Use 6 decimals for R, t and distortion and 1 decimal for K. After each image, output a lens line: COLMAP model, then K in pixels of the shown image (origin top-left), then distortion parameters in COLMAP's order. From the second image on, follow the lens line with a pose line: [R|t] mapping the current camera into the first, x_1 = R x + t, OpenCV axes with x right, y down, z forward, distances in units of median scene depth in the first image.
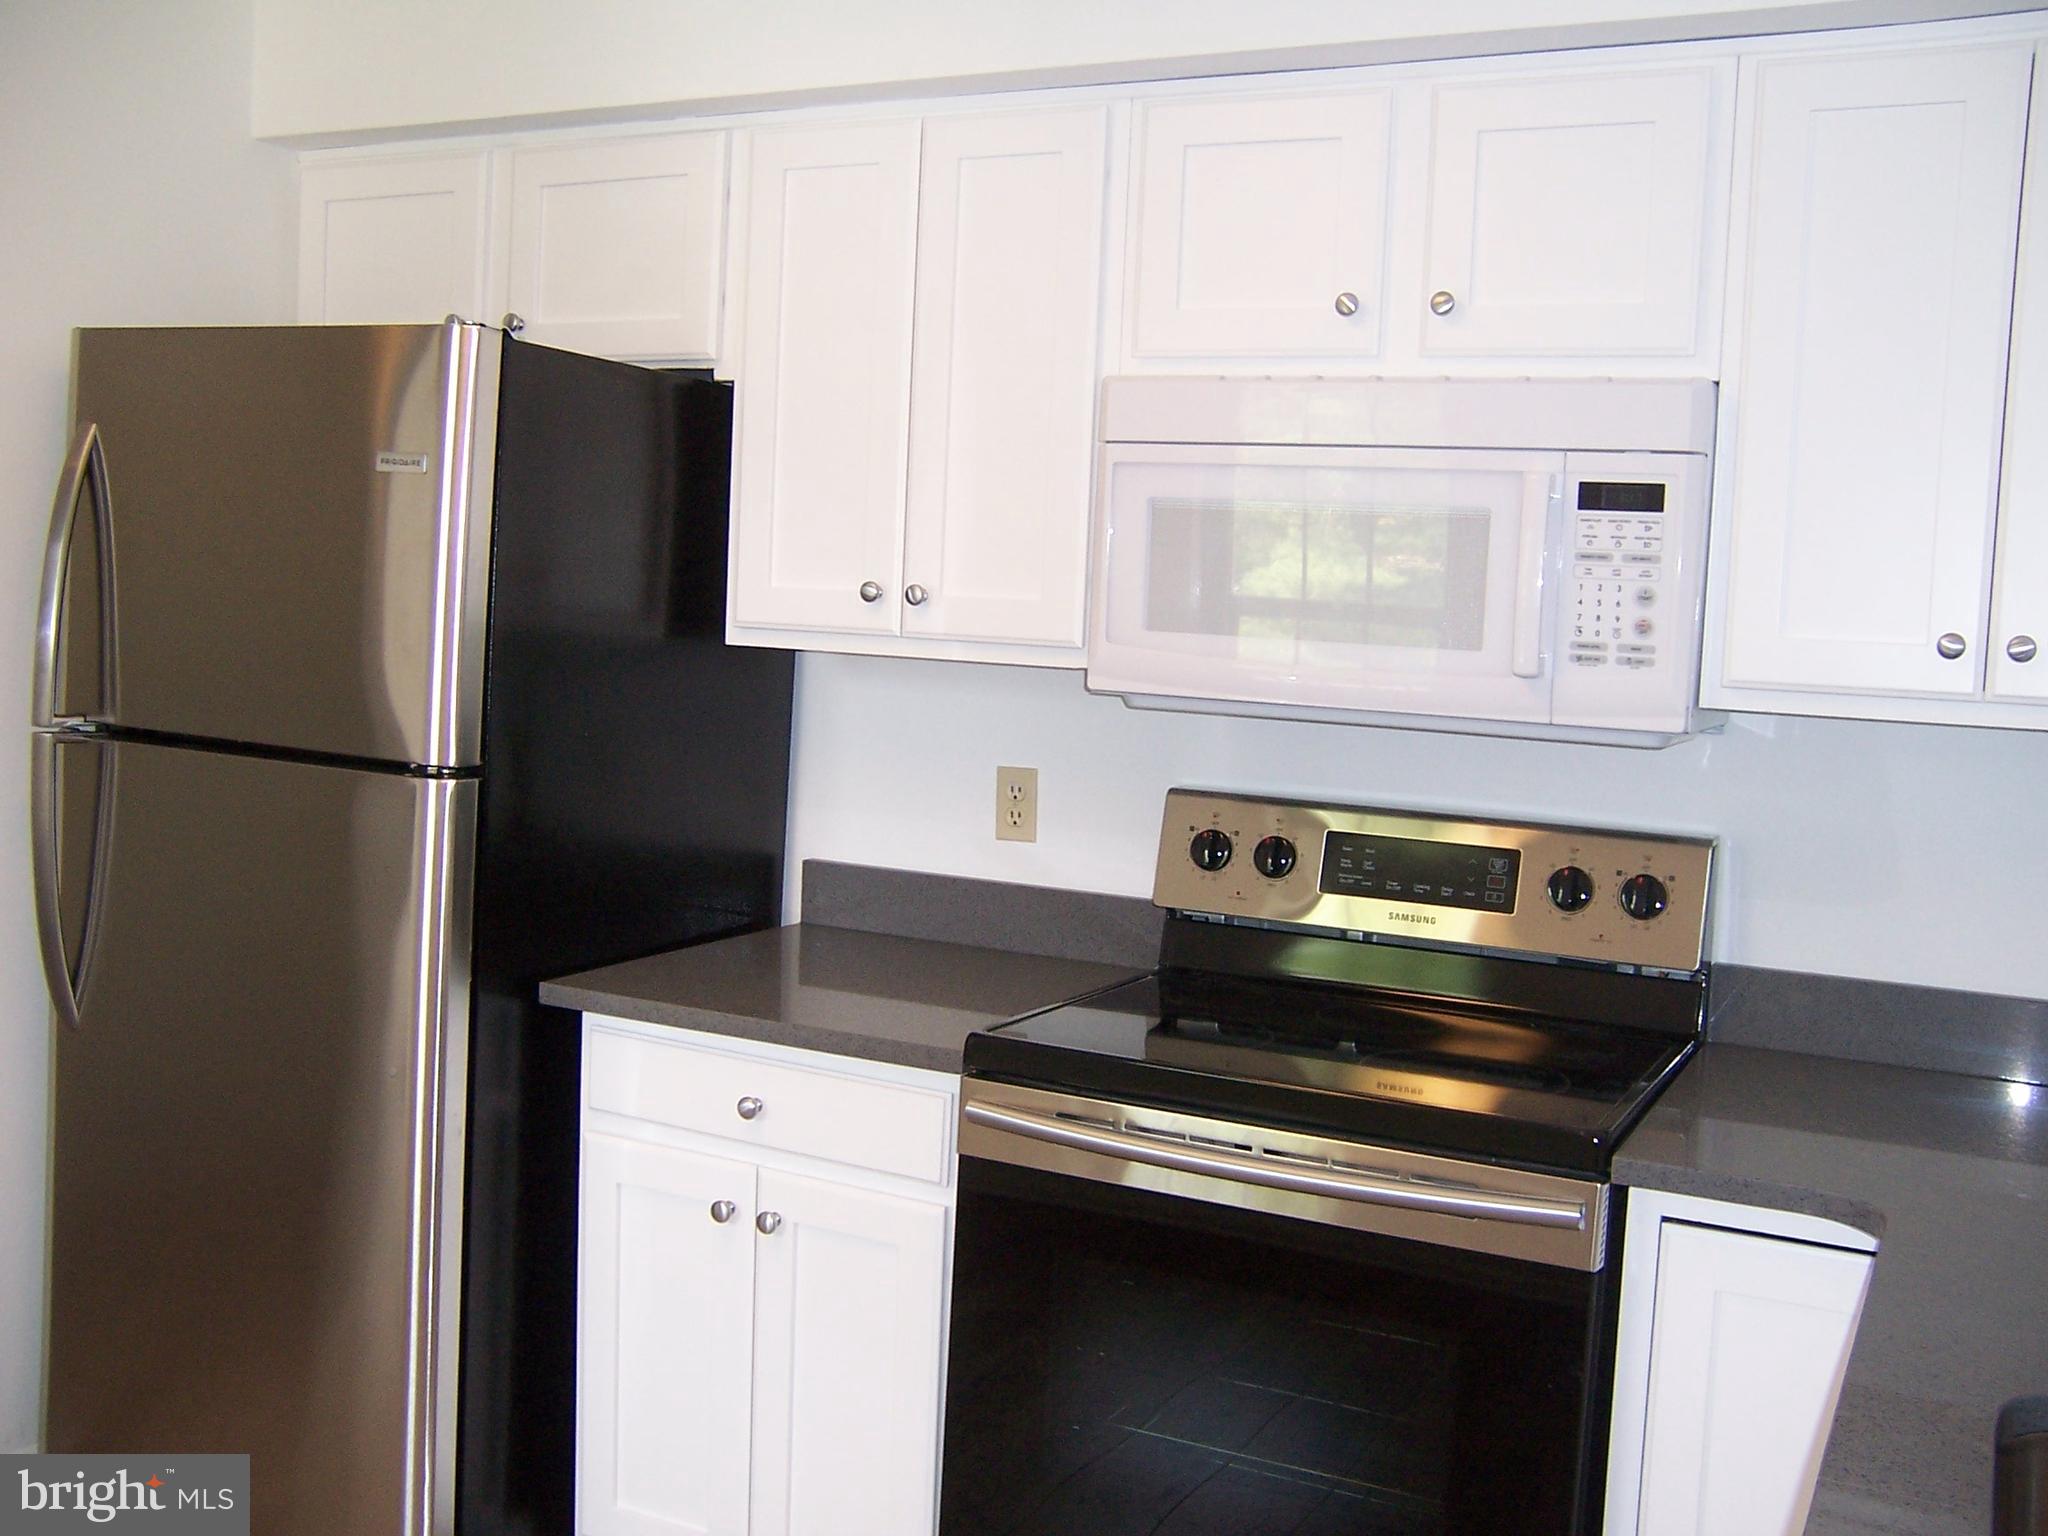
lens RADIAL K [[2037.1, 0, 1026.1], [0, 2037.1, 749.4], [0, 0, 1]] dist [-0.081209, 0.000000]
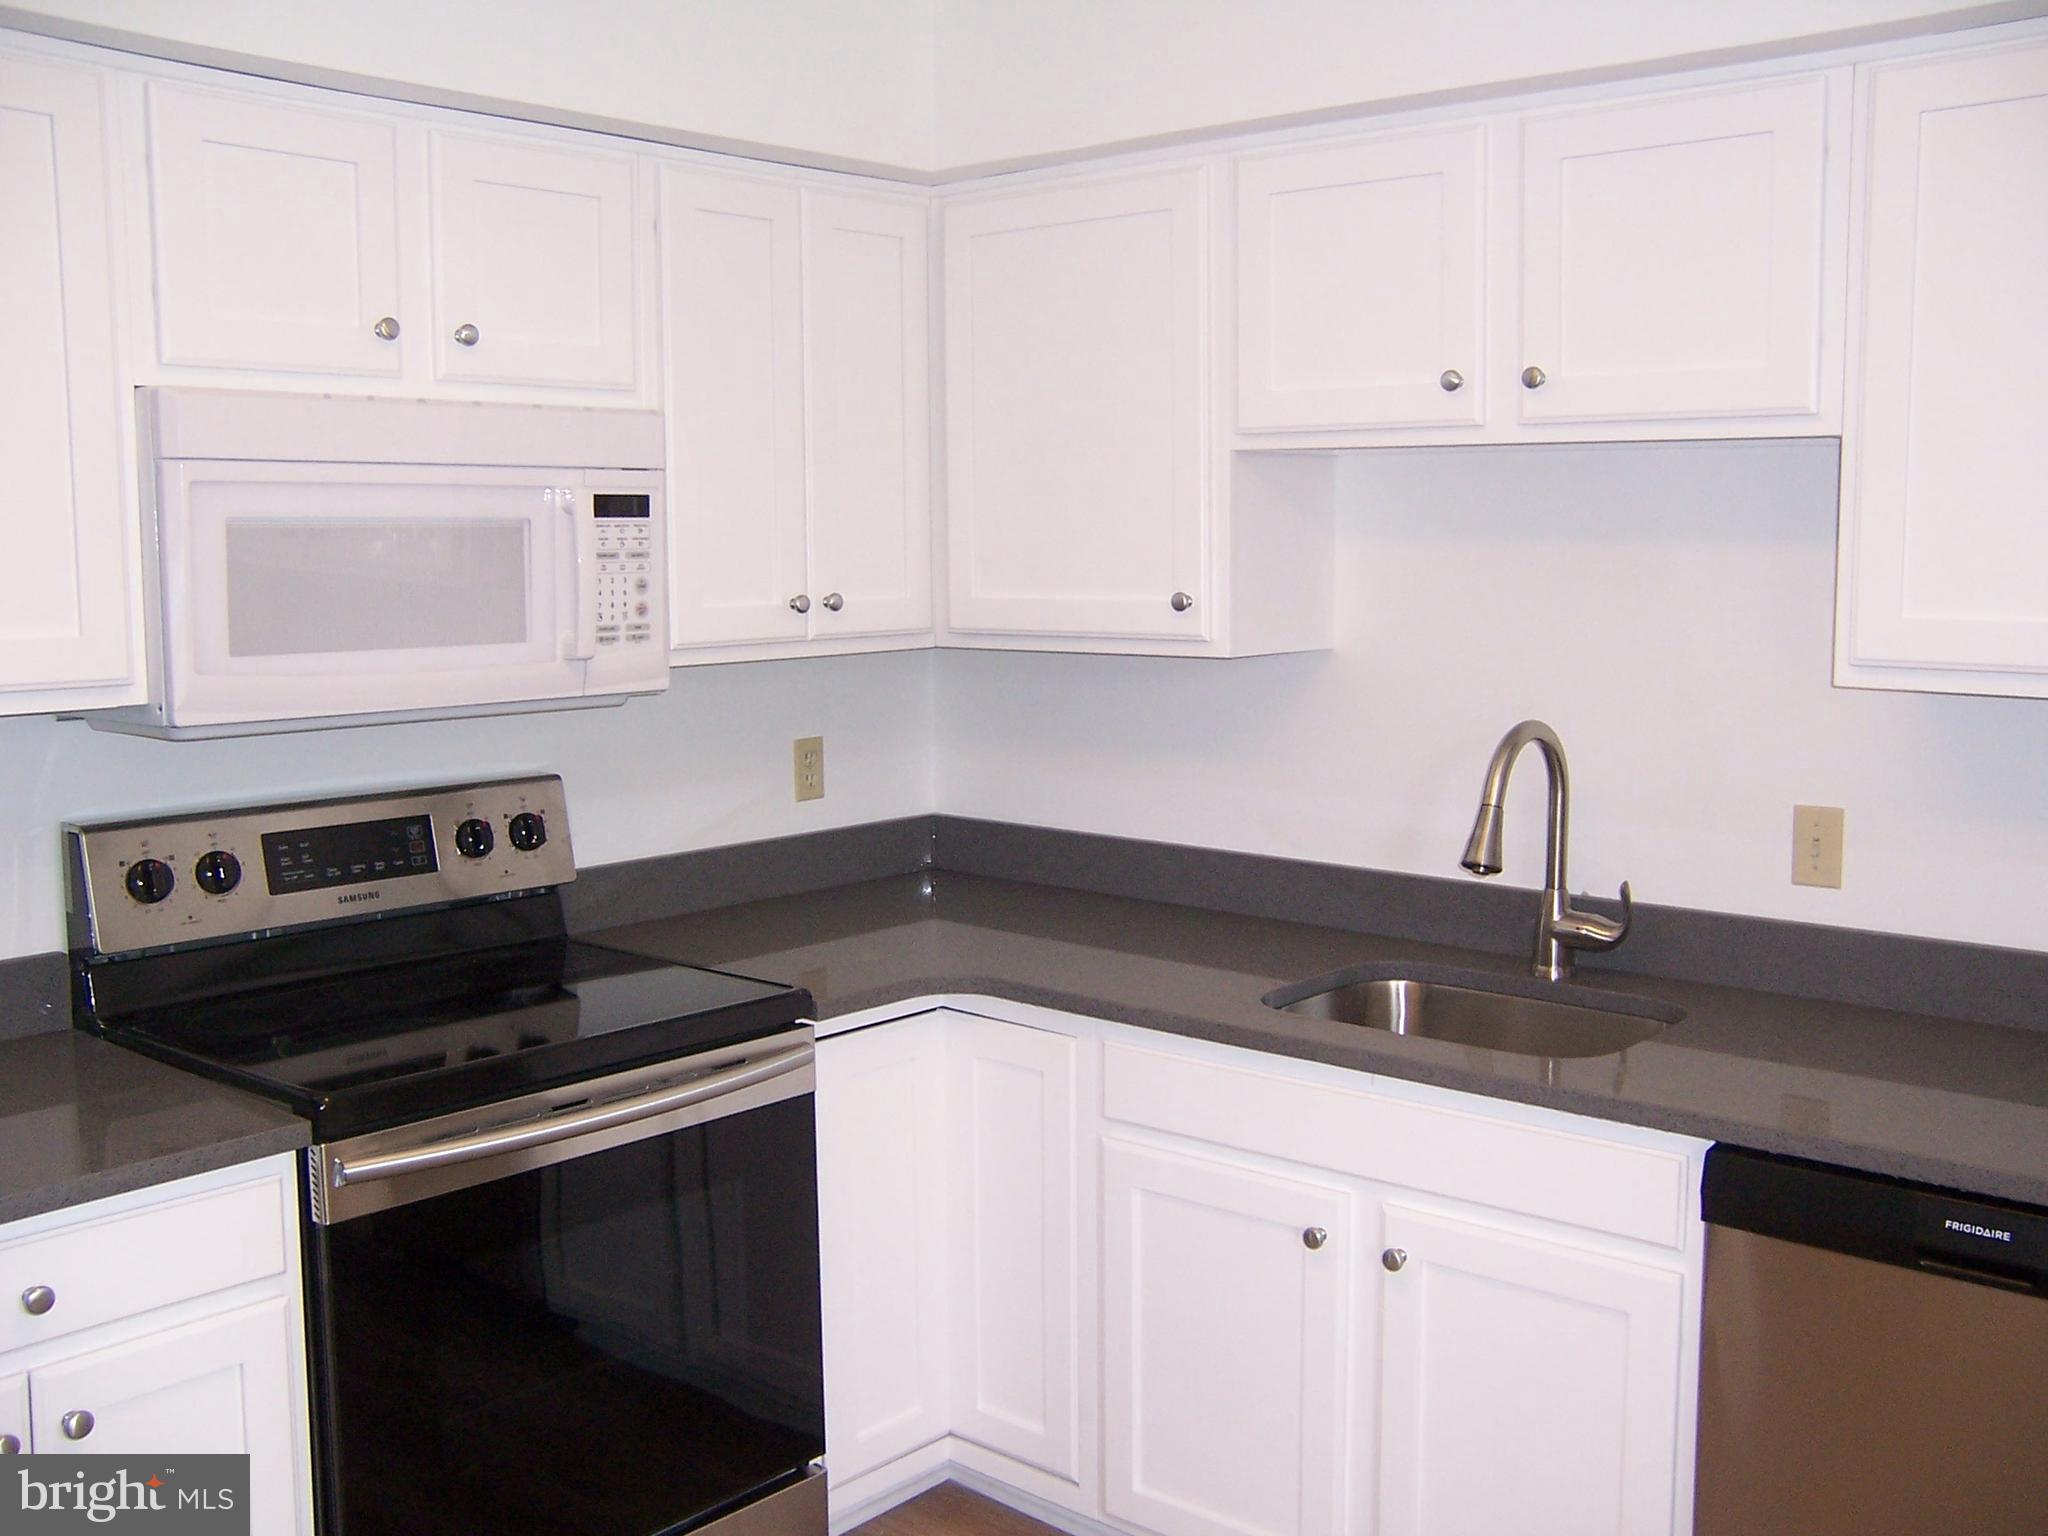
lens RADIAL K [[2037.1, 0, 1024.3], [0, 2037.1, 780.4], [0, 0, 1]] dist [-0.081209, 0.000000]
pose [[0.238424, -0.163543, 0.957292, -0.854434], [0.092512, 0.985061, 0.145246, -0.115800], [-0.966745, 0.053931, 0.249992, 0.455191]]
